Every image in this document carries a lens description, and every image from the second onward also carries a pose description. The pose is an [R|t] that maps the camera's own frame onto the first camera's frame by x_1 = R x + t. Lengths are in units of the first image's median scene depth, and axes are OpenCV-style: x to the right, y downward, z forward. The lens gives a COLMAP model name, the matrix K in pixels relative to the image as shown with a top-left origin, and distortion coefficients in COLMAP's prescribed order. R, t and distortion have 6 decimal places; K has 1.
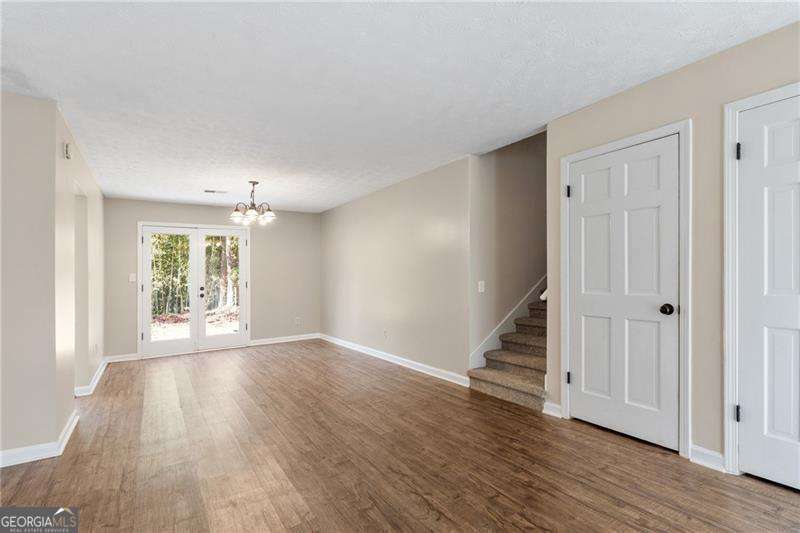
lens RADIAL K [[376.6, 0, 400.0], [0, 376.6, 266.5], [0, 0, 1]] dist [-0.001365, -0.000031]
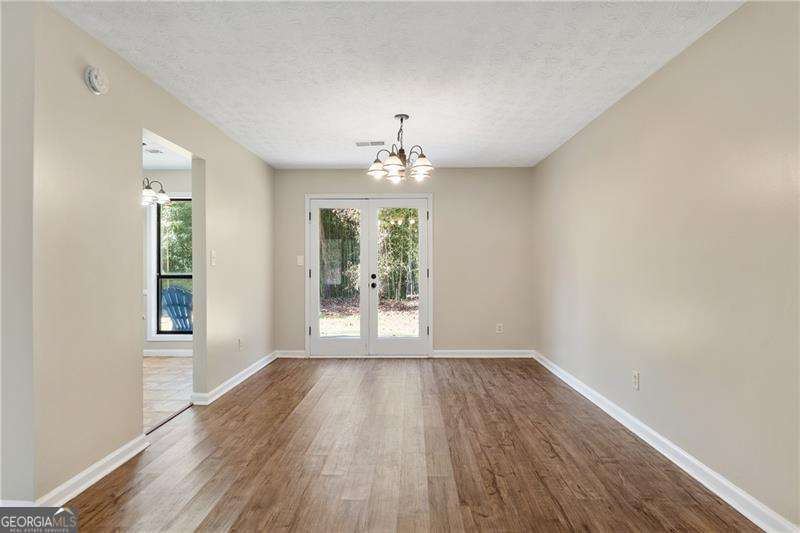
lens RADIAL K [[425.3, 0, 399.2], [0, 425.3, 250.9], [0, 0, 1]] dist [0.001255, 0.000433]
pose [[0.817942, 0.002706, -0.575294, 0.023497], [-0.004940, 0.999985, -0.002320, 0.007656], [0.575280, 0.004739, 0.817943, 0.314733]]
